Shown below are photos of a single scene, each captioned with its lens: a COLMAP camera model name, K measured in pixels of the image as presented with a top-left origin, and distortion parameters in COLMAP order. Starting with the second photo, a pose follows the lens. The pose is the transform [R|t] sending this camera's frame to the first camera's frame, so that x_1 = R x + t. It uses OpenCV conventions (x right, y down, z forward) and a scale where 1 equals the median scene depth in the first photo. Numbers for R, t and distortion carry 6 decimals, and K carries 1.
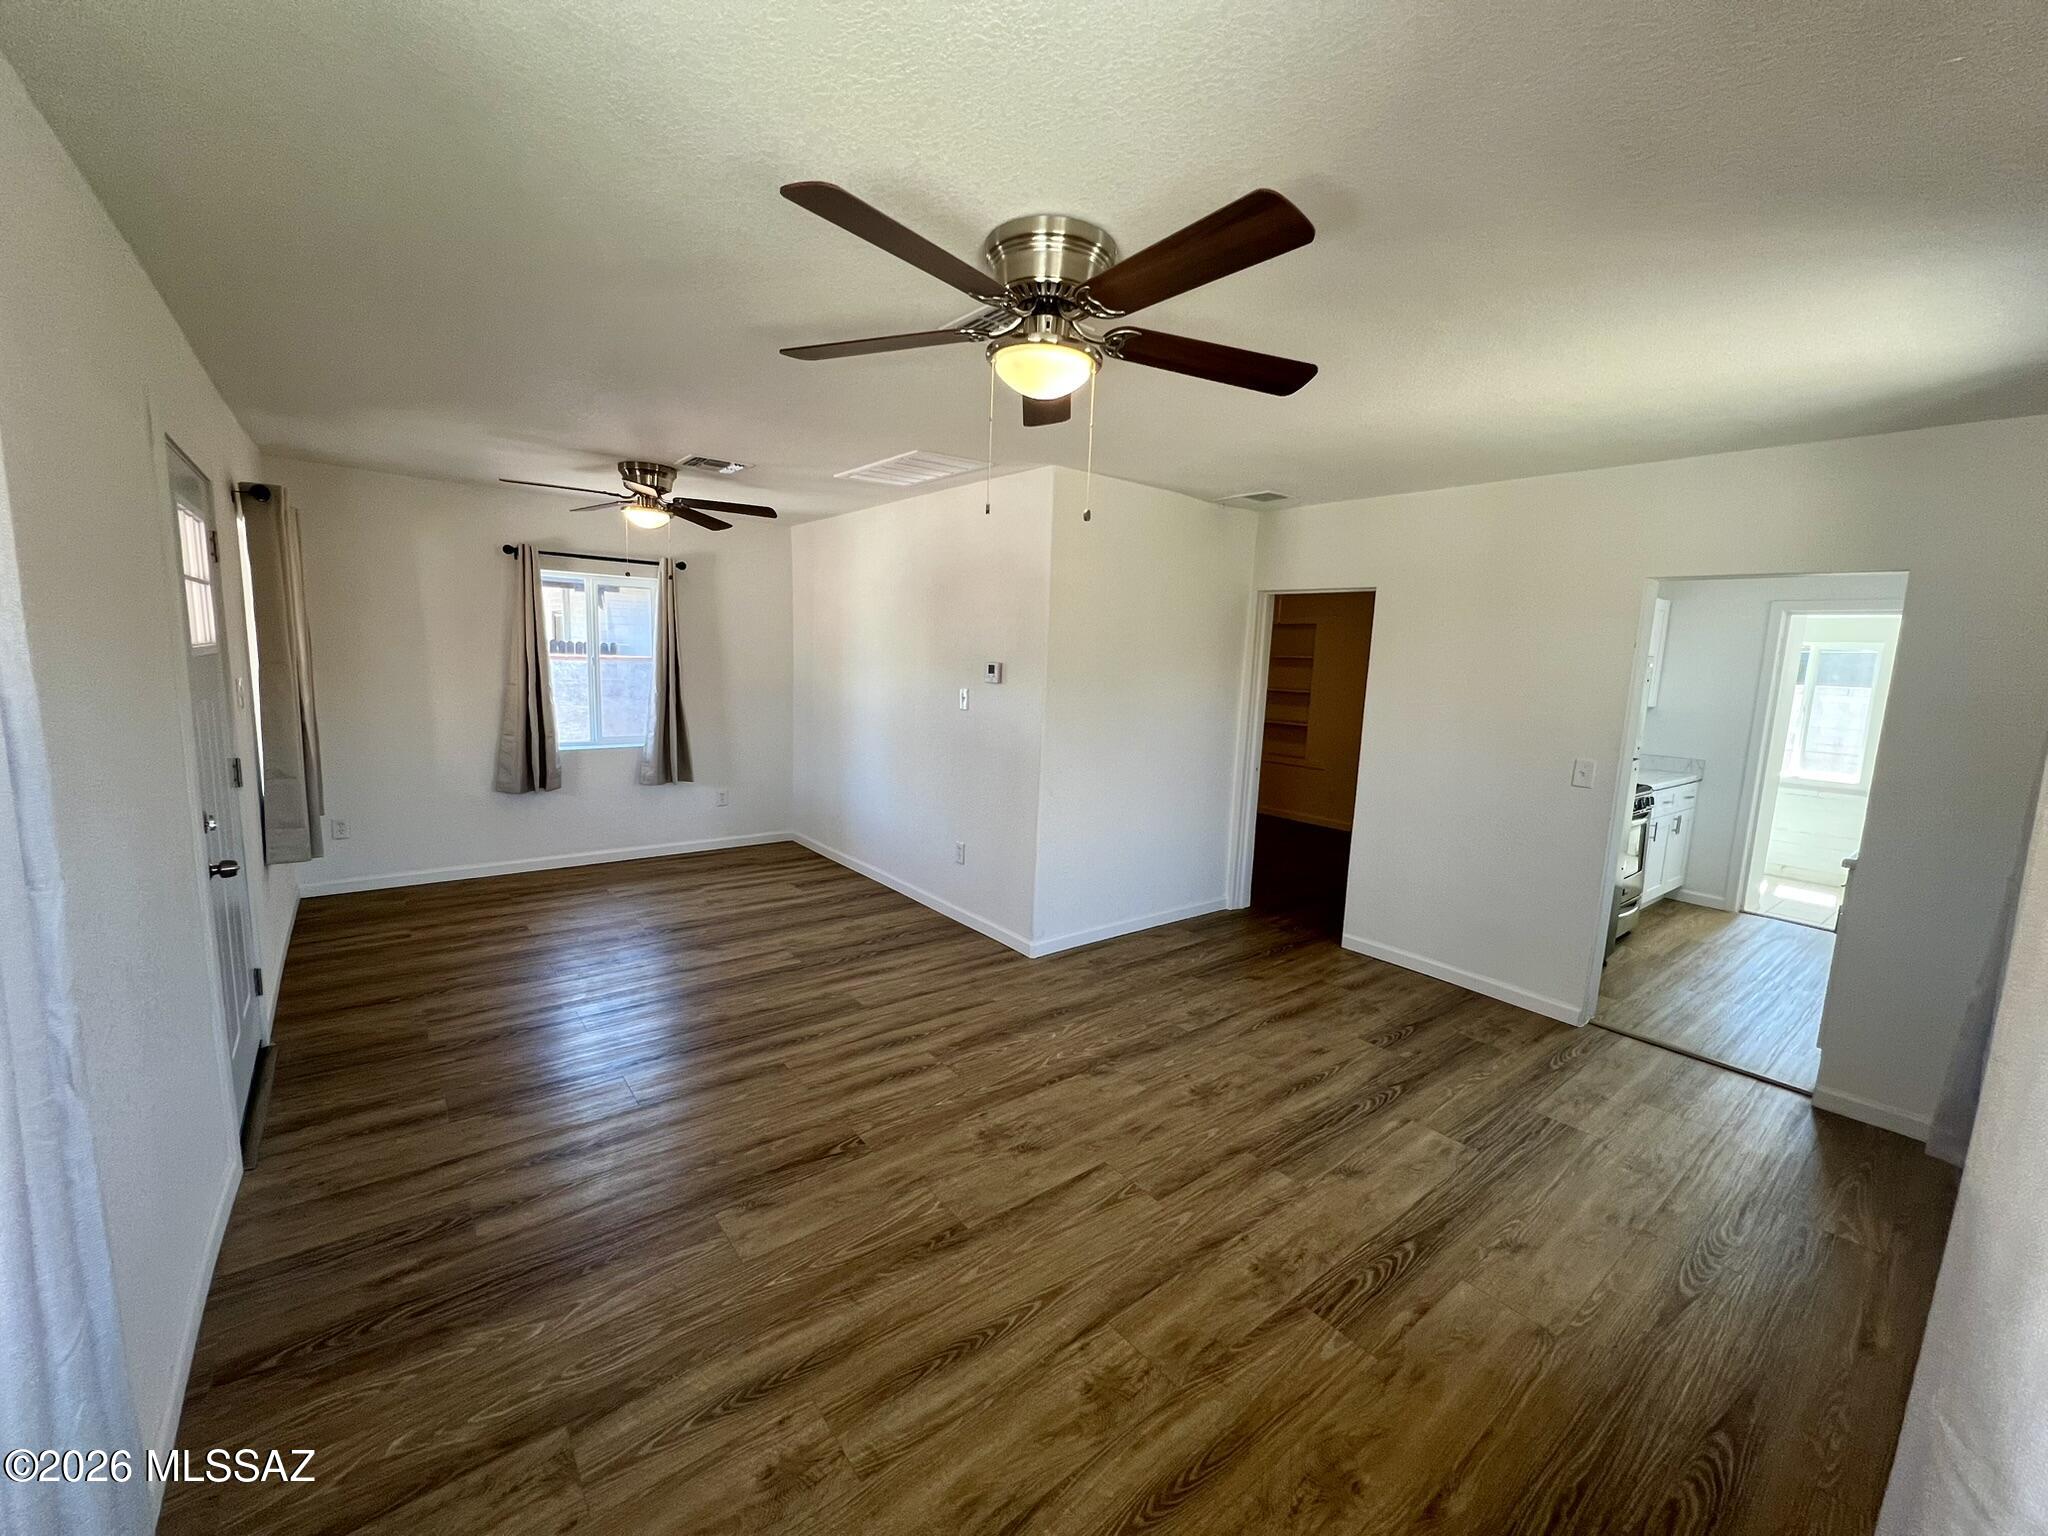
lens RADIAL K [[817.4, 0, 1023.8], [0, 817.4, 765.6], [0, 0, 1]] dist [-0.002973, 0.000410]
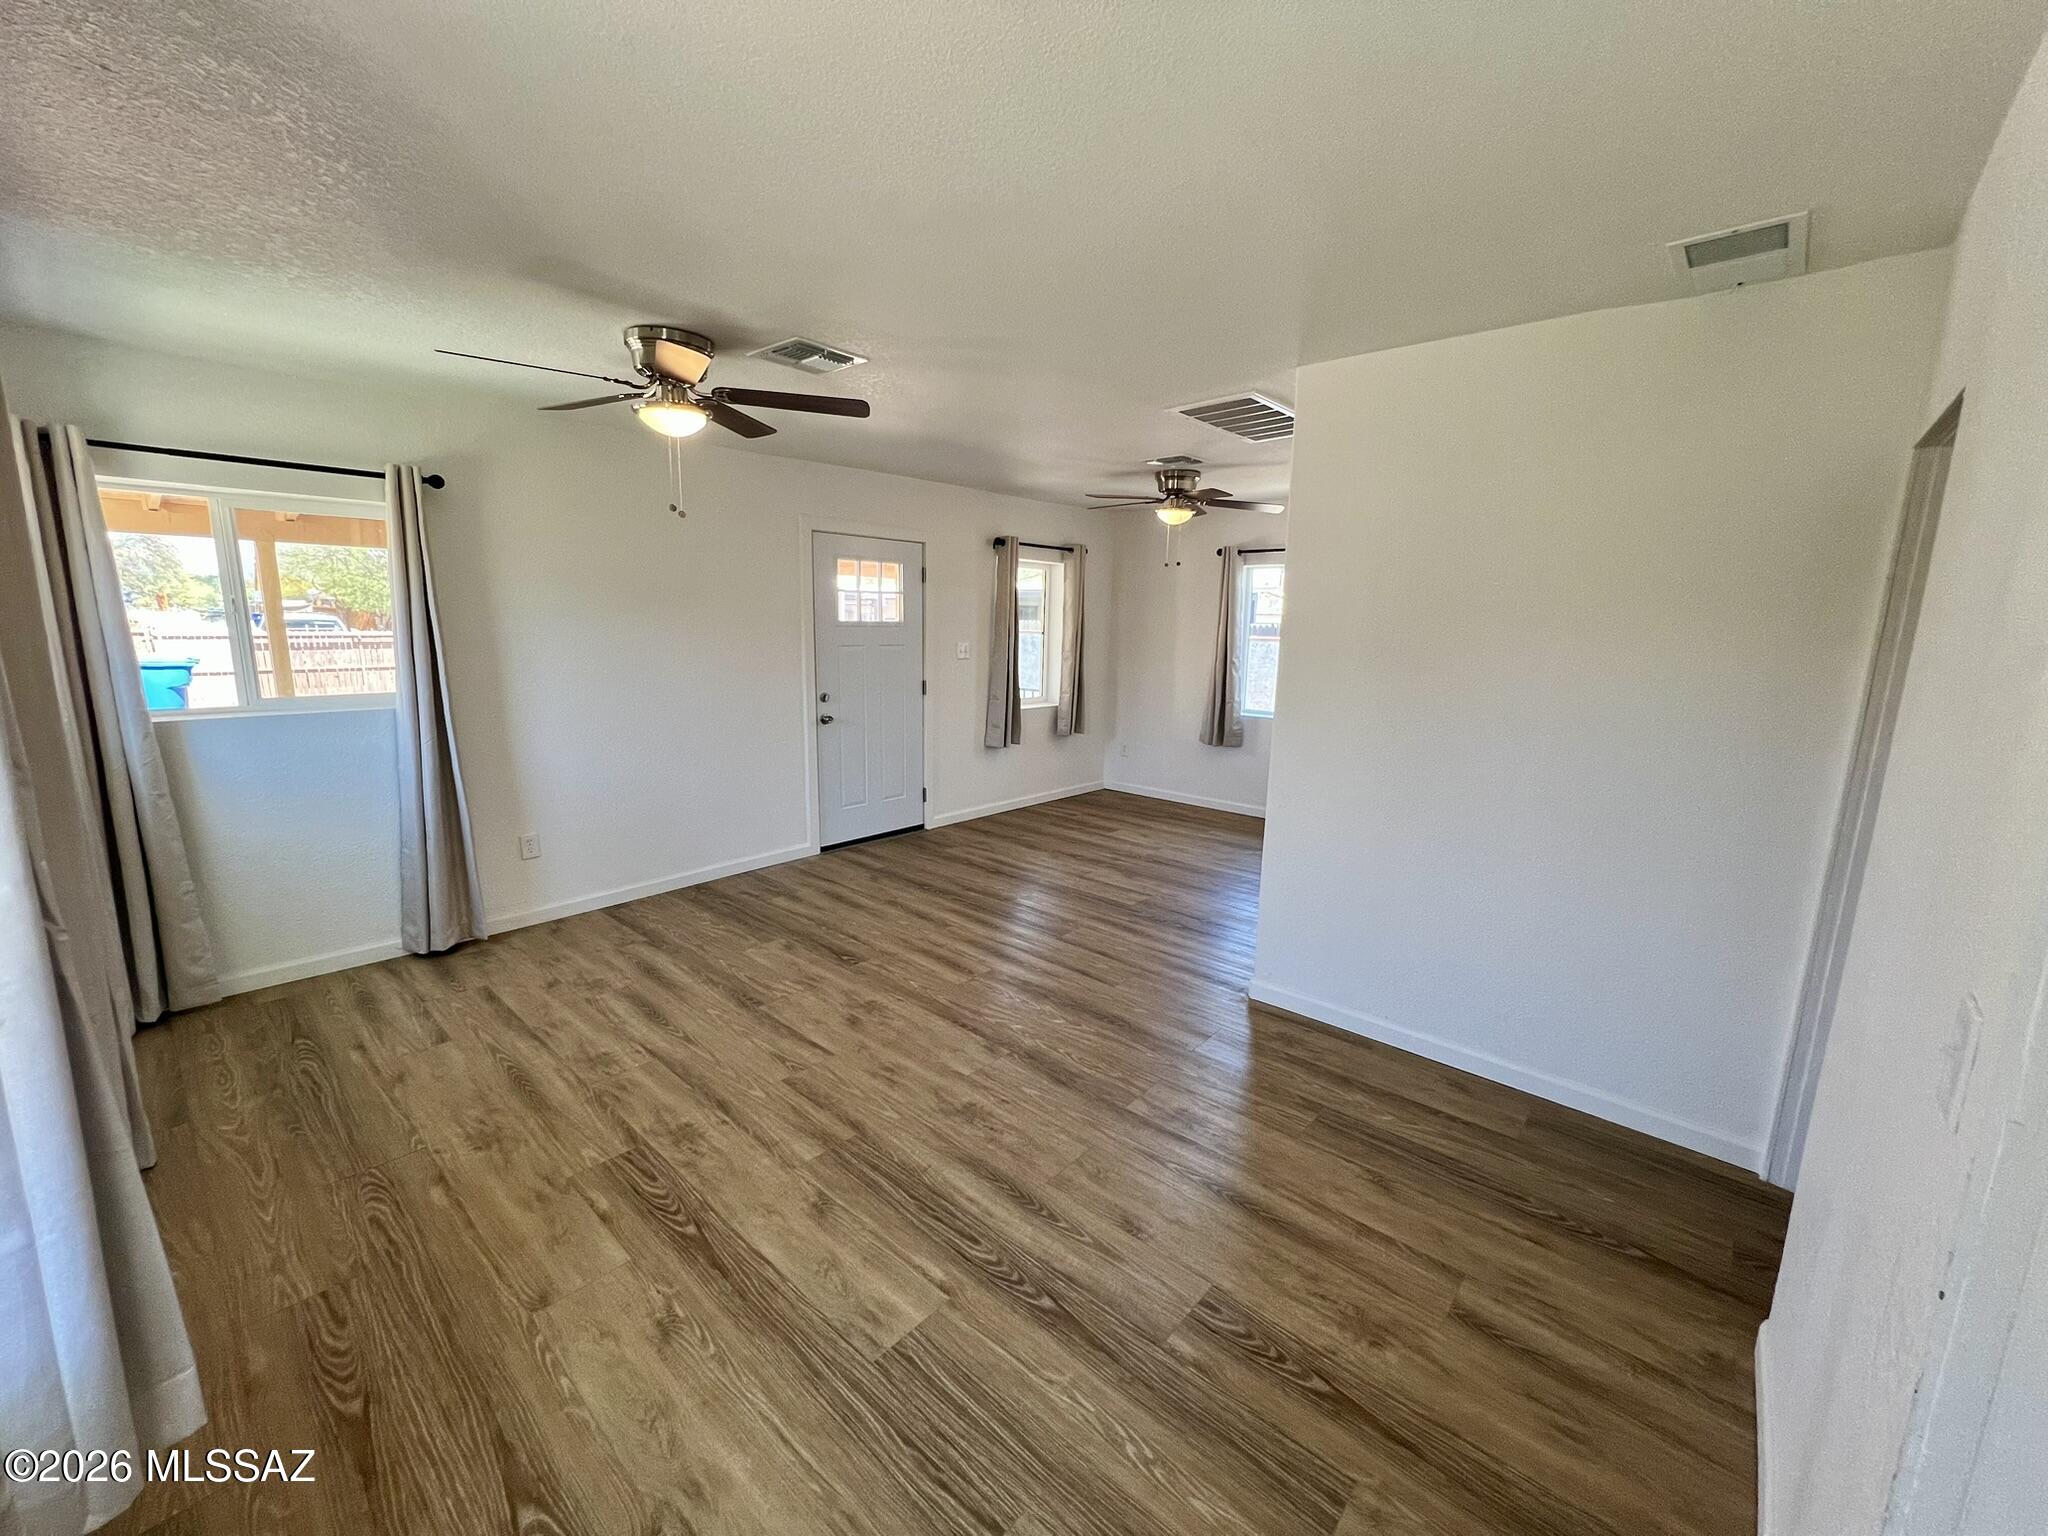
lens RADIAL K [[817.4, 0, 1019.3], [0, 817.4, 766.4], [0, 0, 1]] dist [-0.002973, 0.000410]
pose [[0.171858, 0.143527, -0.974610, 1.198579], [-0.148150, 0.981844, 0.118469, -0.083027], [0.973918, 0.124029, 0.190001, 0.983802]]
